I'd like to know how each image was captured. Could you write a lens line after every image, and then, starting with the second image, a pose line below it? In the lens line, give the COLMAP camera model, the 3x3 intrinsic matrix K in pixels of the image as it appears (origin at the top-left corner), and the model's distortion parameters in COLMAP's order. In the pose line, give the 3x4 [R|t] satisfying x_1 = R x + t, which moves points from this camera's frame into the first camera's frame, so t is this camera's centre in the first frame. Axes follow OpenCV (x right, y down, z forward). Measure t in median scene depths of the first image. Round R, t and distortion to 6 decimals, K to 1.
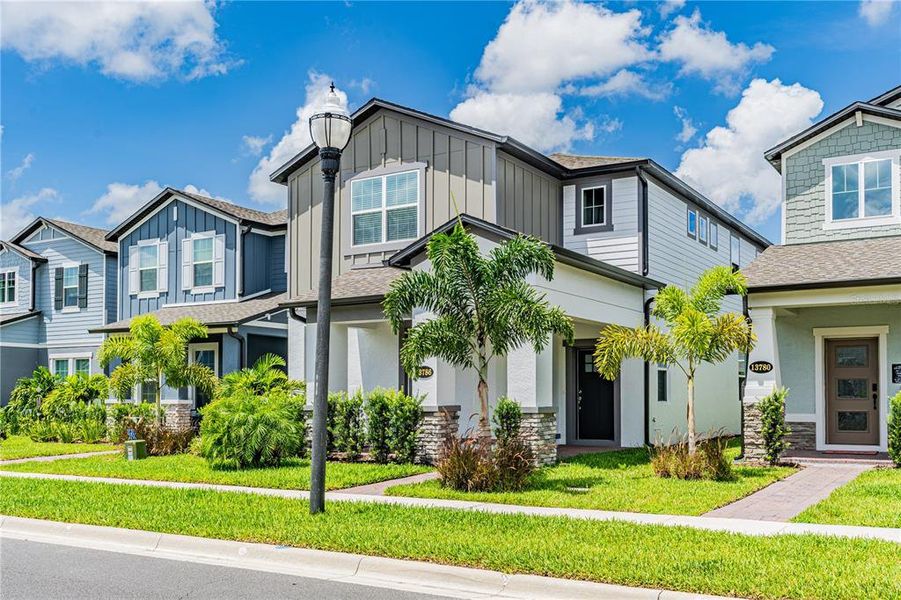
lens RADIAL K [[1034.1, 0, 450.5], [0, 1034.1, 300.0], [0, 0, 1]] dist [0.015426, 0.005781]
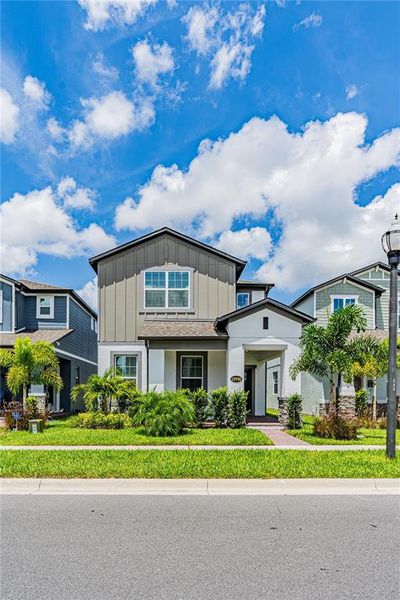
lens RADIAL K [[426.3, 0, 192.8], [0, 426.3, 375.2], [0, 0, 1]] dist [-0.009956, -0.000990]
pose [[0.805522, 0.024999, 0.592038, -0.475263], [-0.059318, 0.997493, 0.038588, 0.032450], [-0.589589, -0.066203, 0.804986, 0.351248]]
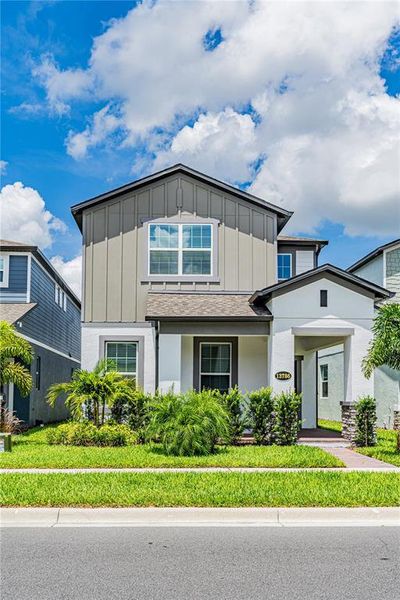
lens RADIAL K [[675.6, 0, 200.0], [0, 675.6, 300.0], [0, 0, 1]] dist [0.019980, 0.017133]
pose [[0.784437, 0.092027, 0.613344, -0.565253], [-0.062824, 0.995634, -0.069037, 0.033213], [-0.617019, 0.015622, 0.786793, 0.314146]]
